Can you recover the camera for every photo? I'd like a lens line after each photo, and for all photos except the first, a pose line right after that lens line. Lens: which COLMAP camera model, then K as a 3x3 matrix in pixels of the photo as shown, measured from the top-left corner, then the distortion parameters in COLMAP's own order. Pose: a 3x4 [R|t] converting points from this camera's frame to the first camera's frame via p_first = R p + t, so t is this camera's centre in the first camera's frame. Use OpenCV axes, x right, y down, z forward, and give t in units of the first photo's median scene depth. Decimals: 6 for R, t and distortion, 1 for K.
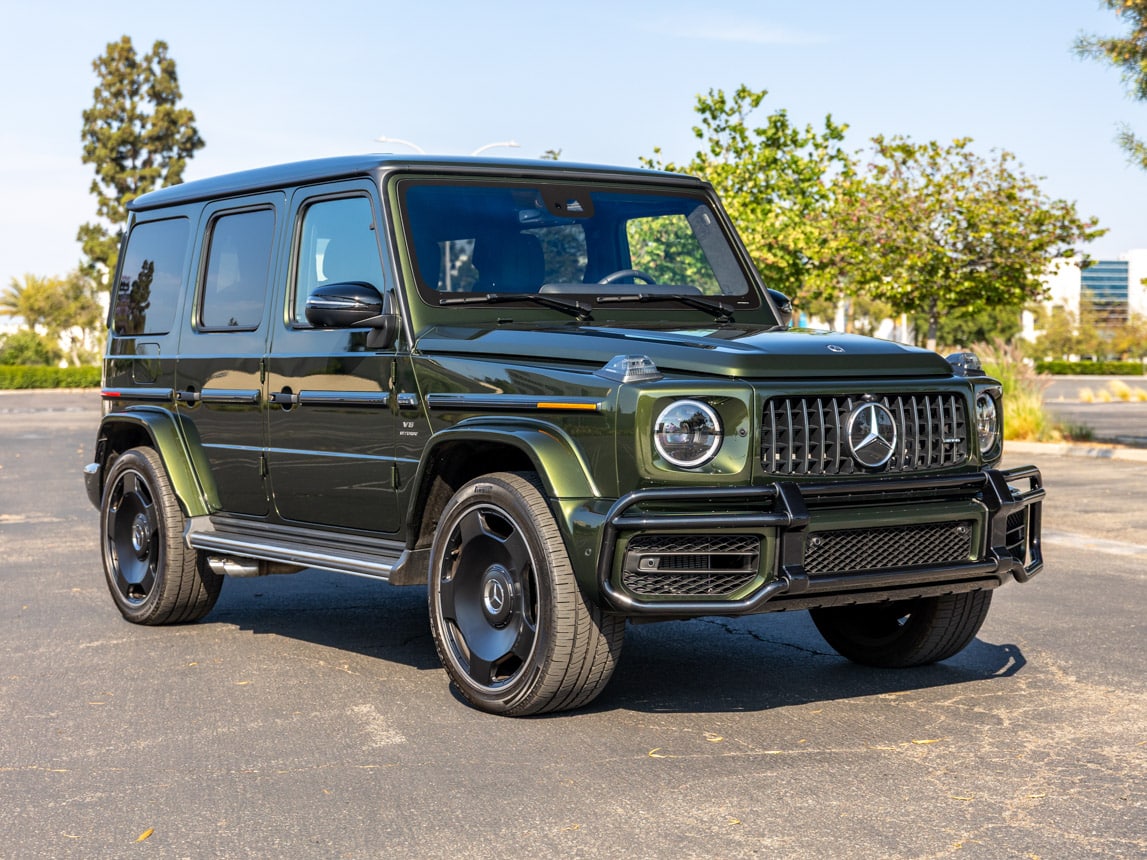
lens RADIAL K [[2058.4, 0, 573.5], [0, 2058.4, 430.0], [0, 0, 1]] dist [0.042632, -1.014667]
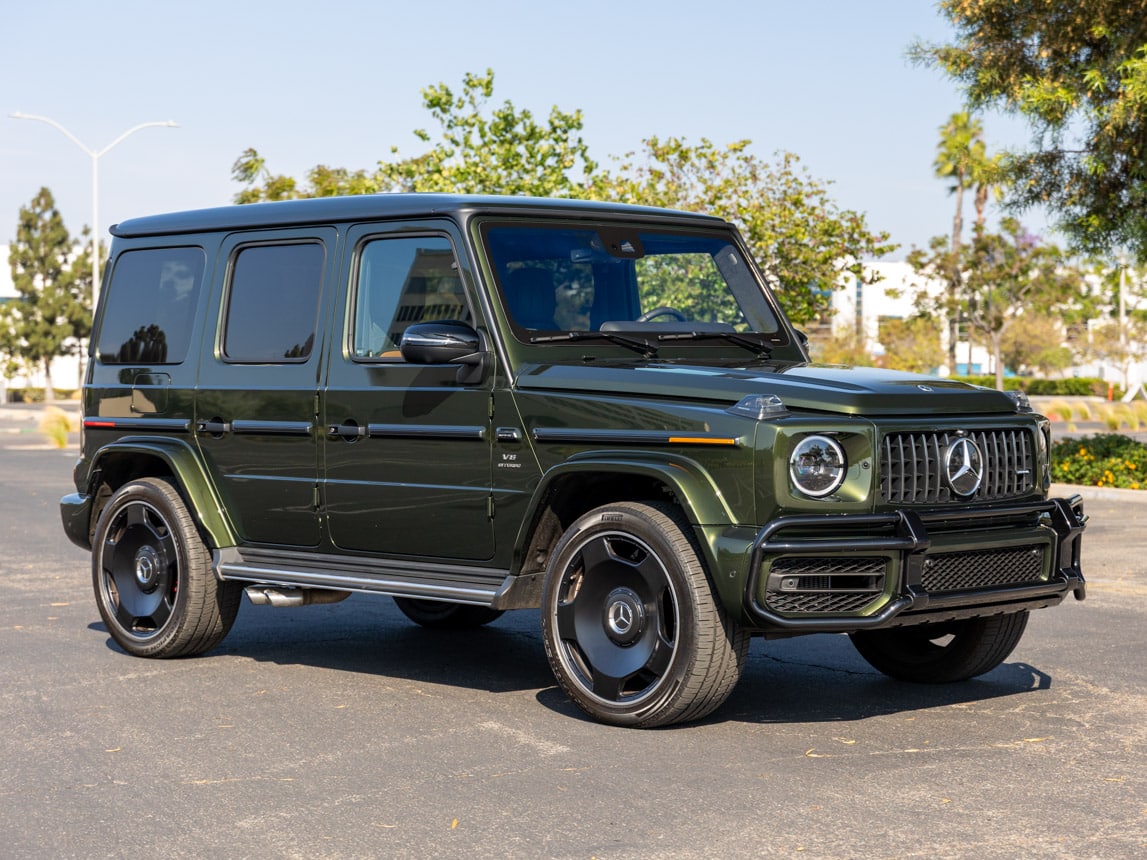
lens RADIAL K [[2421.2, 0, 573.5], [0, 2421.2, 430.0], [0, 0, 1]] dist [0.022209, 0.167733]
pose [[0.986156, 0.001984, 0.165807, -0.260284], [-0.000295, 0.999948, -0.010210, -0.003889], [-0.165819, 0.010020, 0.986105, -0.233156]]
